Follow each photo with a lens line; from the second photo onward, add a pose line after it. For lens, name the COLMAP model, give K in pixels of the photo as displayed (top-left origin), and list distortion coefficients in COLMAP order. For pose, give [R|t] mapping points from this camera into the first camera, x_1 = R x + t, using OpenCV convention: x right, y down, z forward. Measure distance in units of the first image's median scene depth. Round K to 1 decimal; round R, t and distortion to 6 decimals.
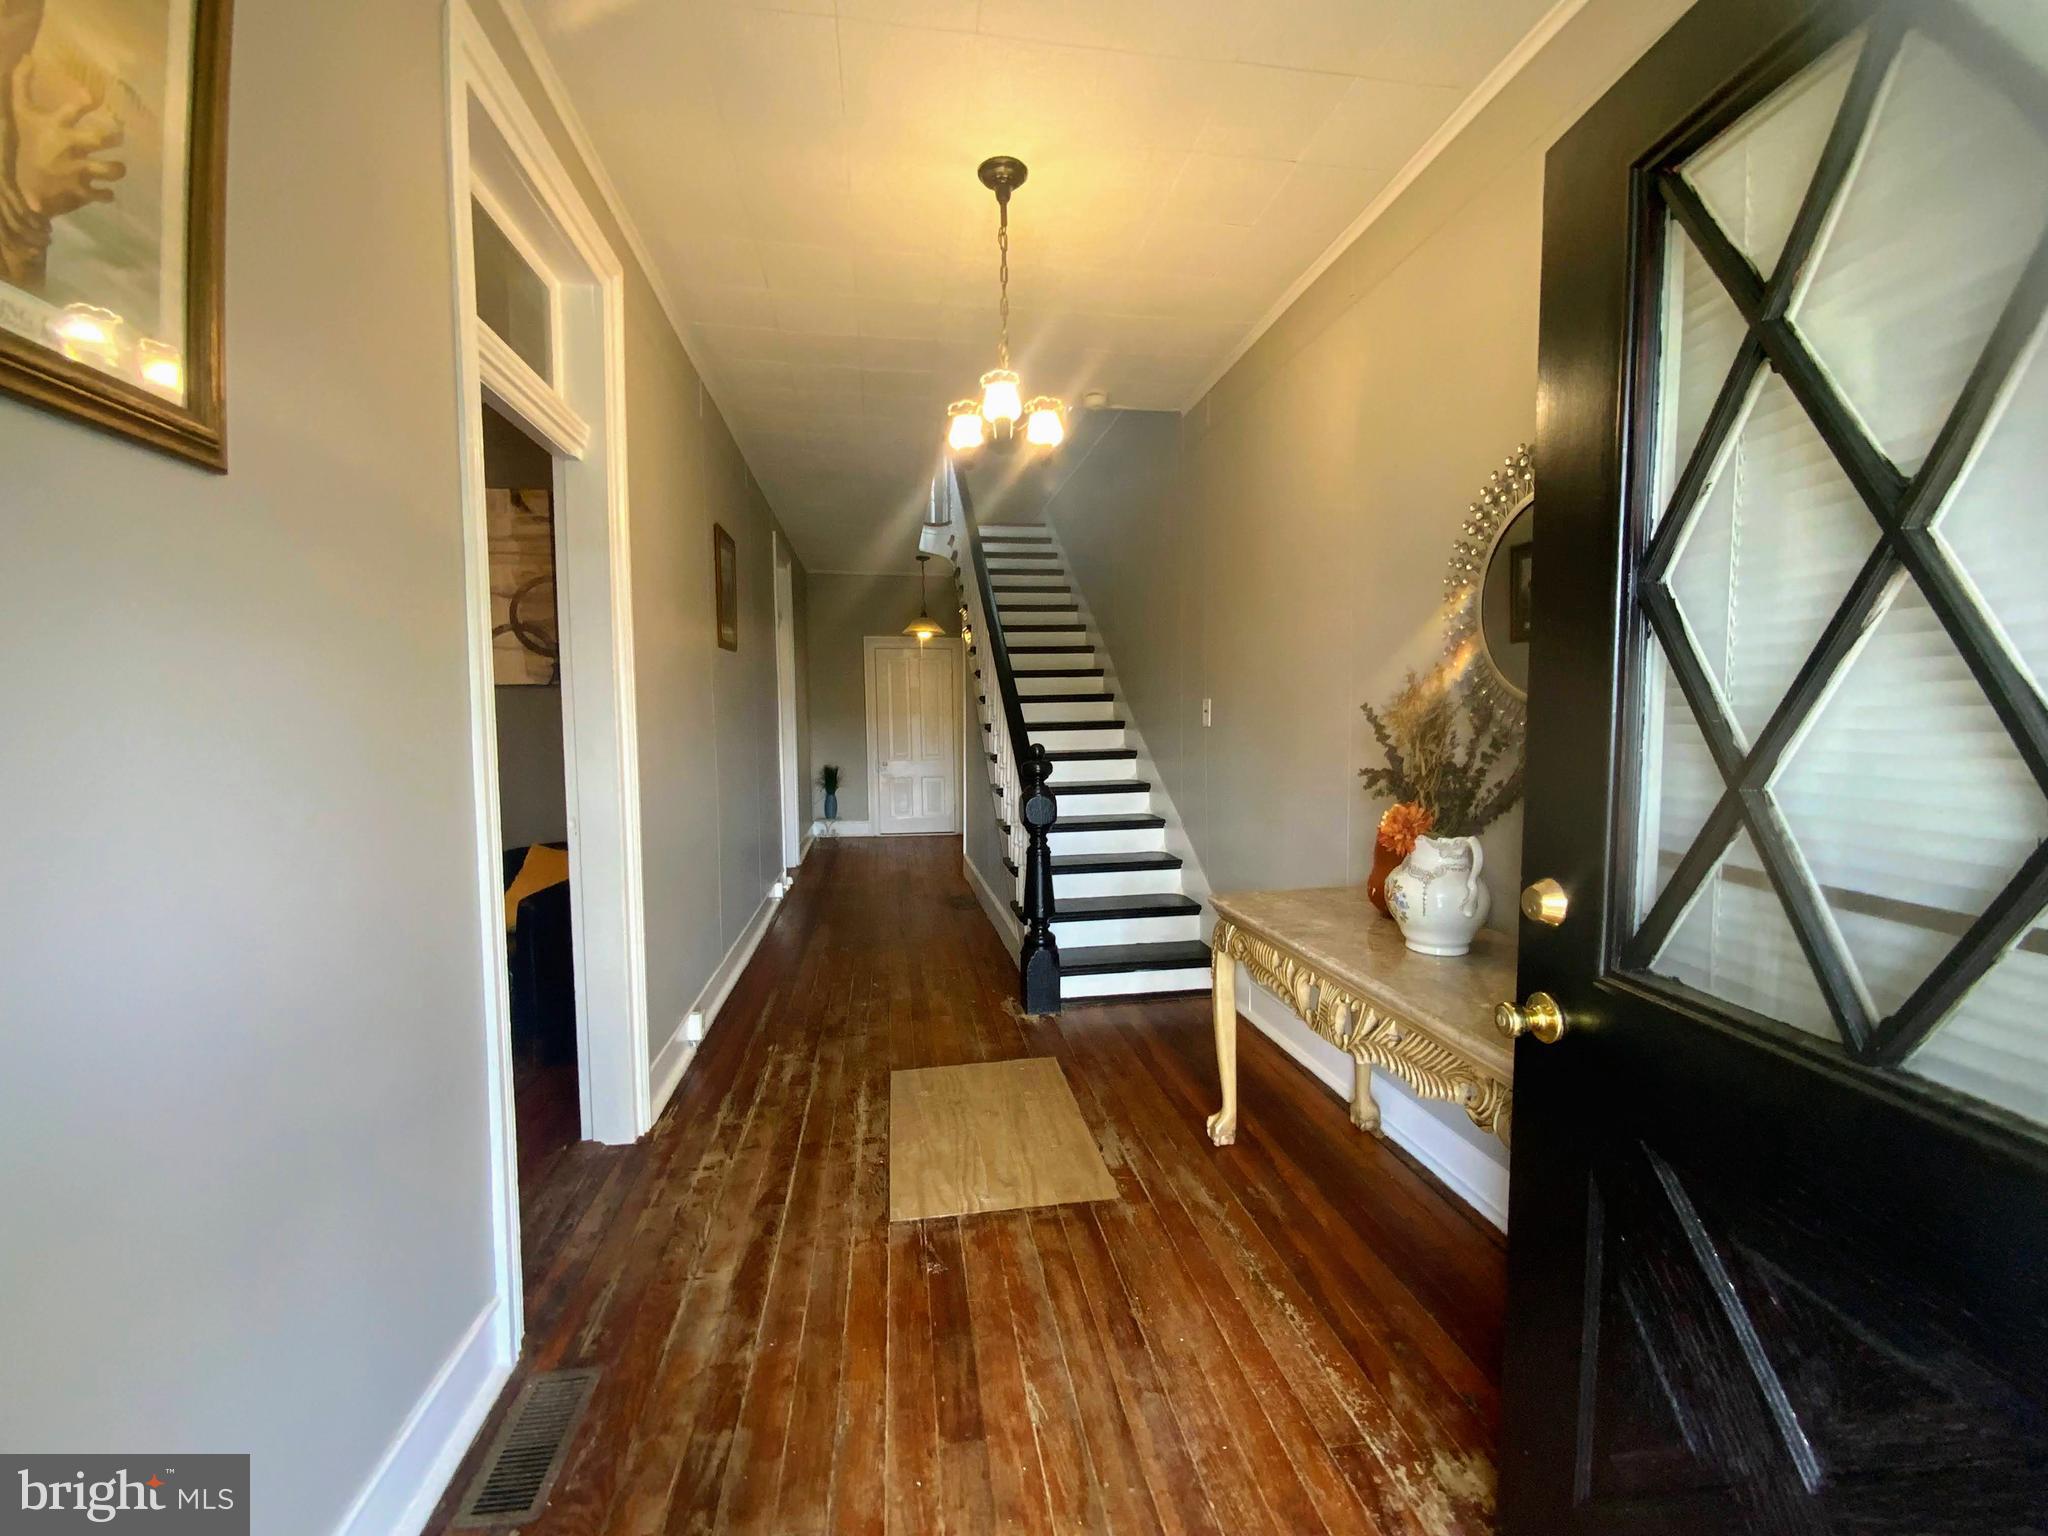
lens RADIAL K [[826.3, 0, 1023.4], [0, 826.3, 766.0], [0, 0, 1]] dist [0.020026, -0.019439]
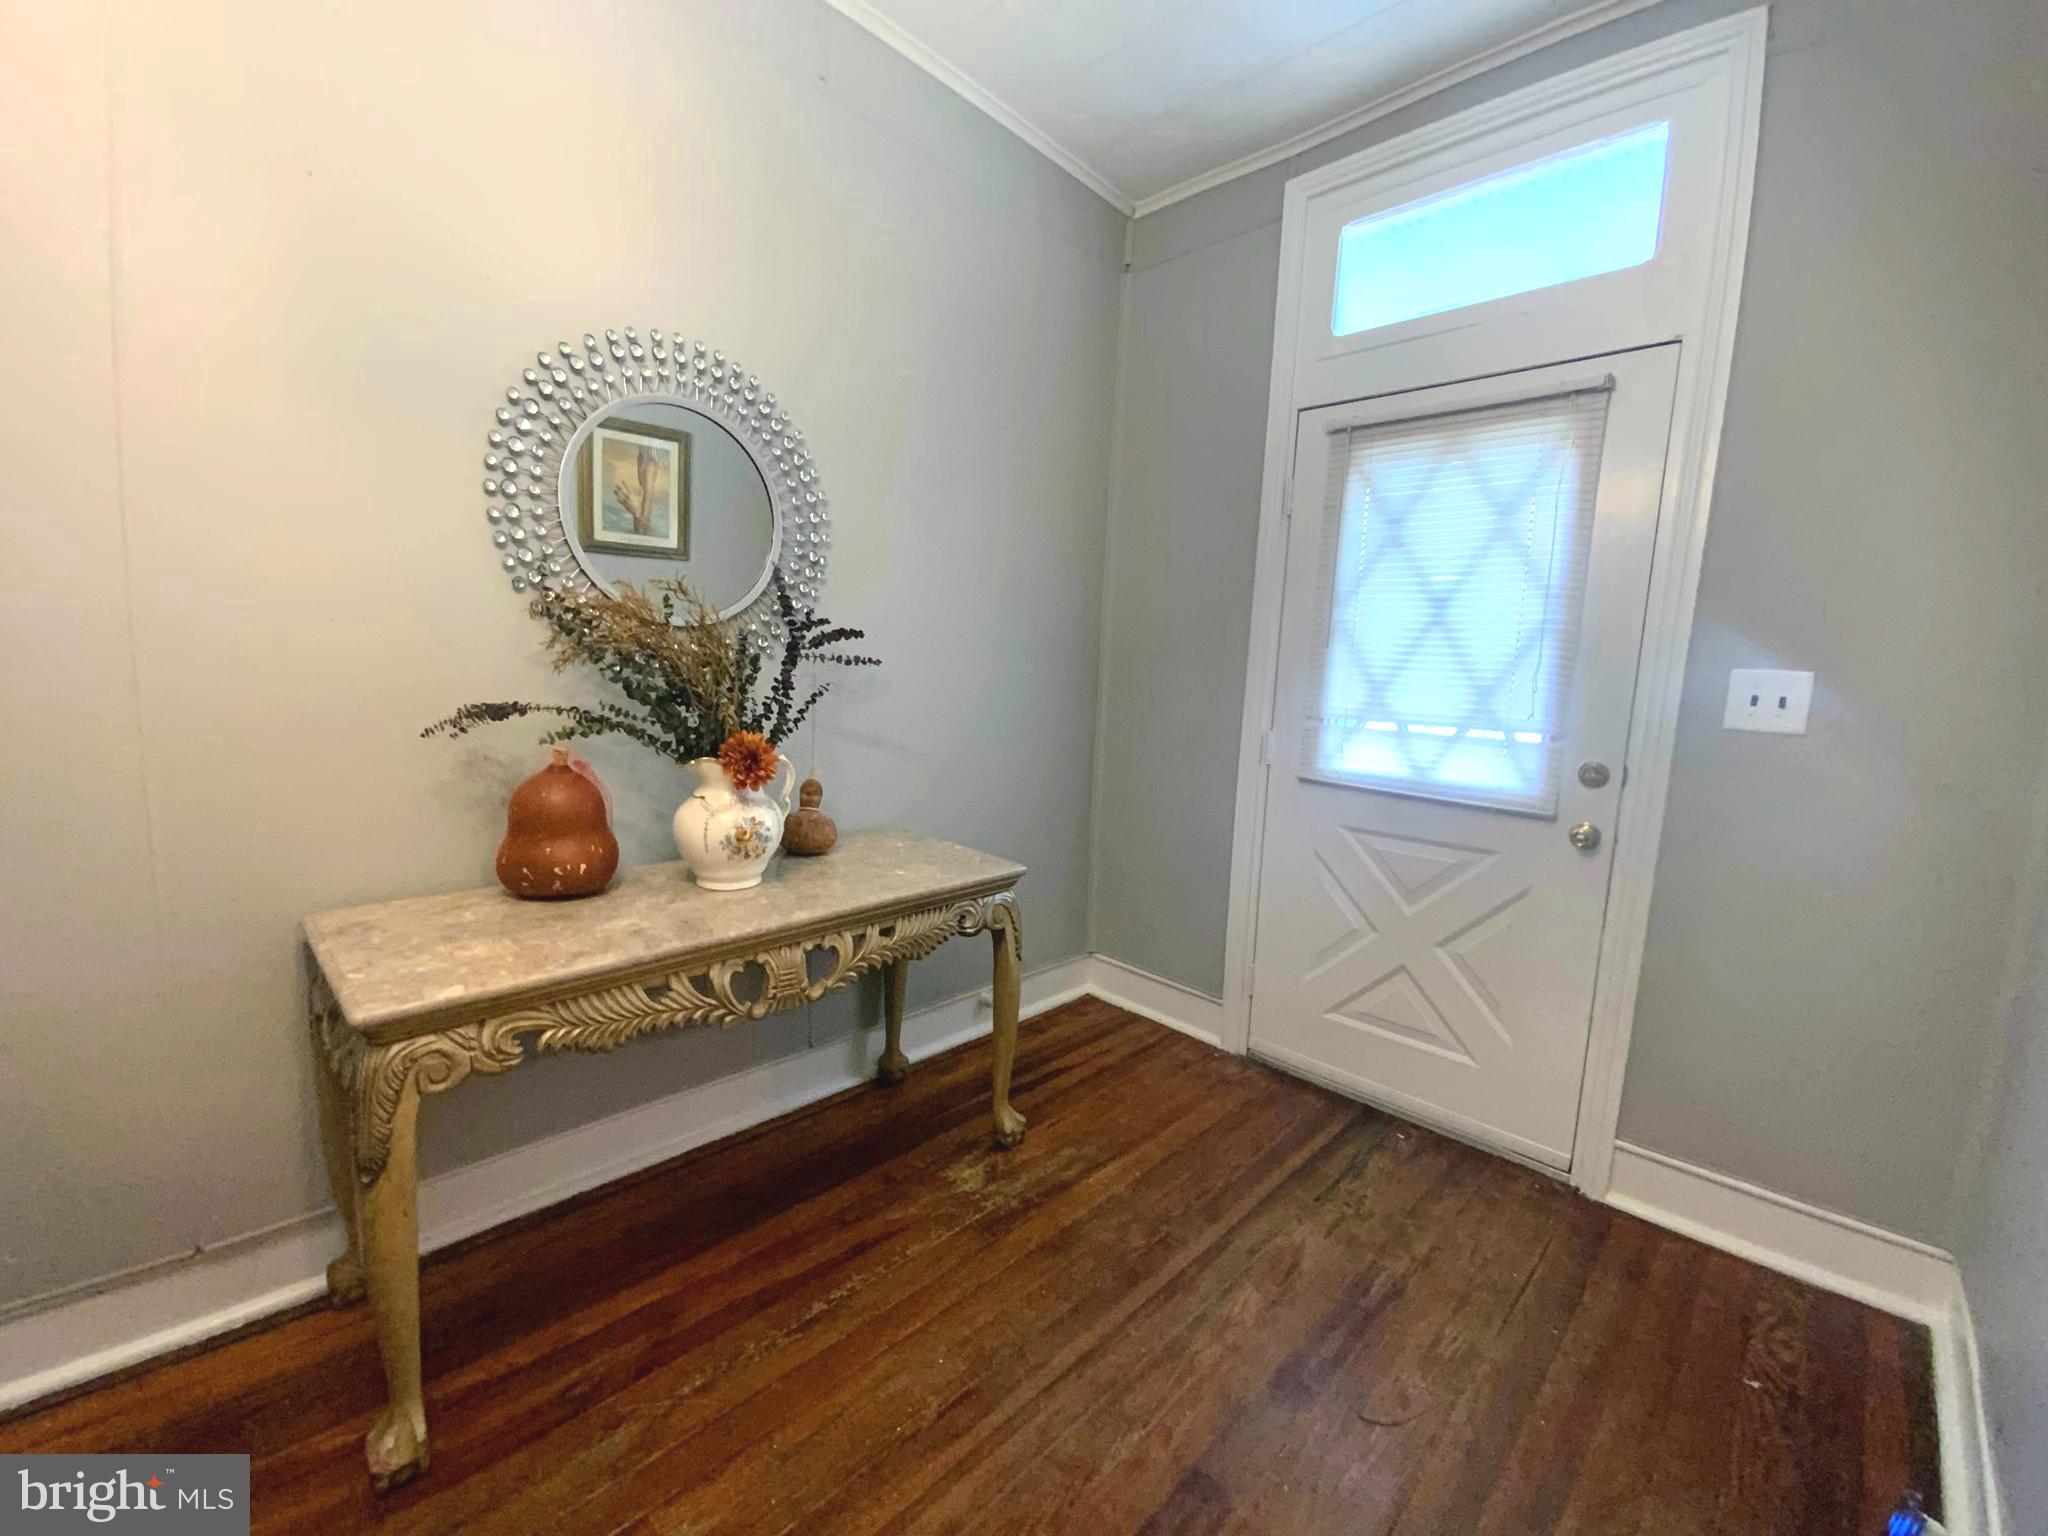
lens RADIAL K [[853.6, 0, 1029.6], [0, 853.6, 734.2], [0, 0, 1]] dist [0.011021, -0.000055]
pose [[-0.601648, -0.100315, 0.792437, -0.355365], [0.006951, 0.991387, 0.130777, -0.056094], [-0.798731, 0.084190, -0.595769, 0.969703]]
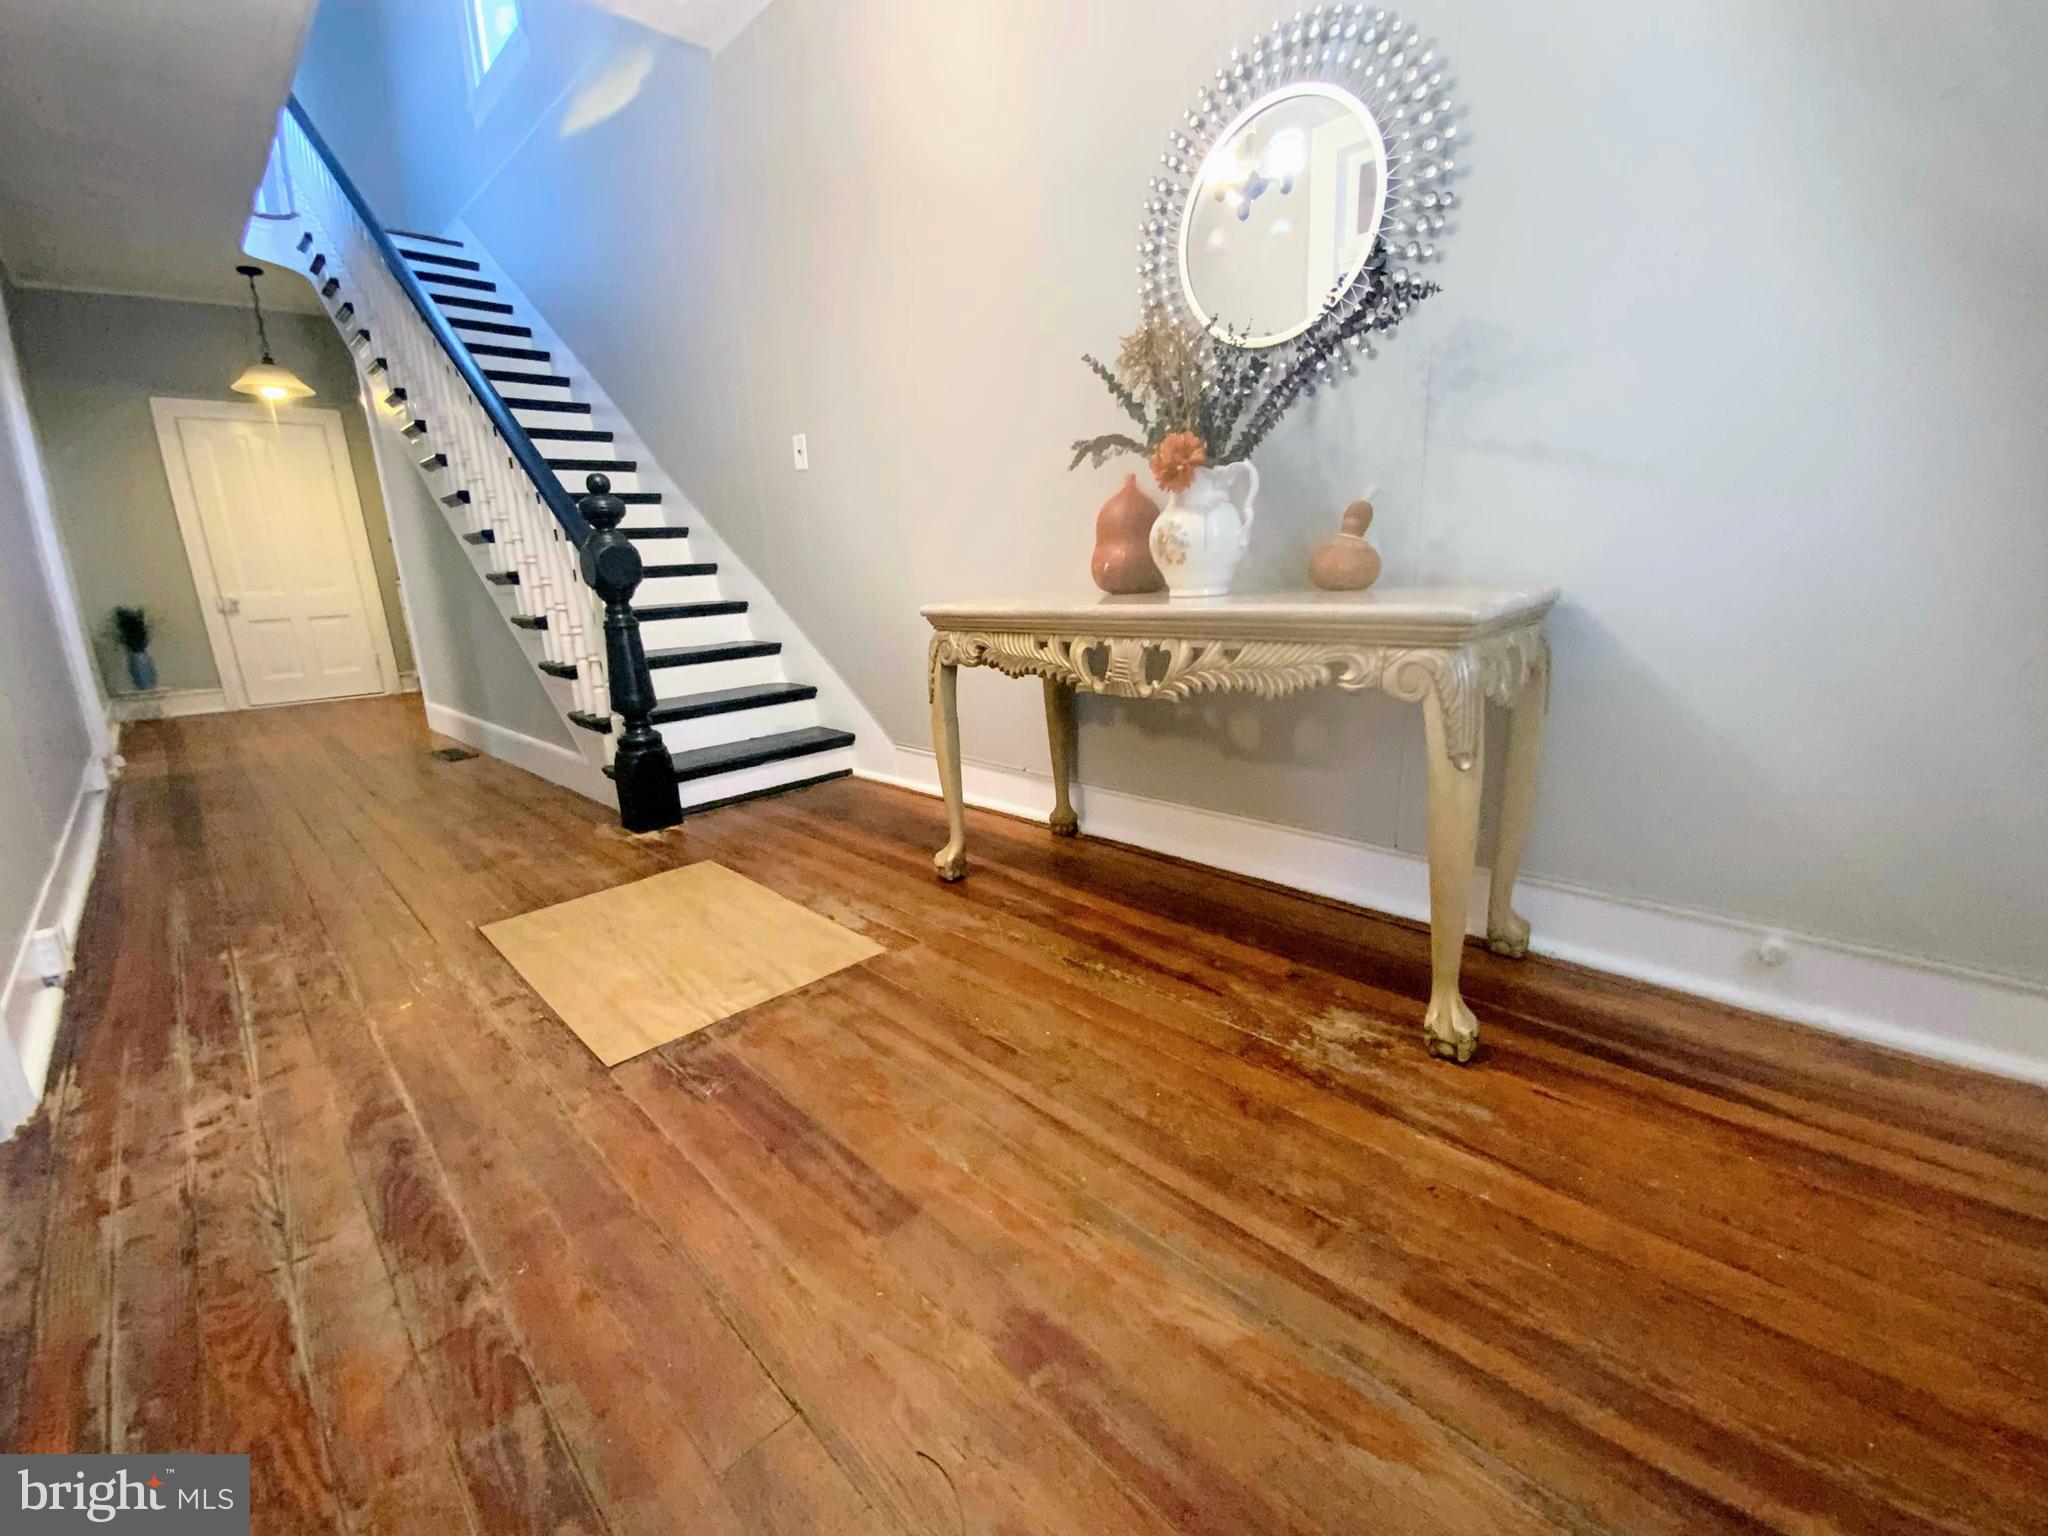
lens RADIAL K [[826.3, 0, 1023.4], [0, 826.3, 766.0], [0, 0, 1]] dist [0.020026, -0.019439]
pose [[0.805165, -0.161528, 0.570629, -0.201219], [0.066538, 0.980723, 0.183728, 0.168177], [-0.589306, -0.109963, 0.800392, 0.230169]]
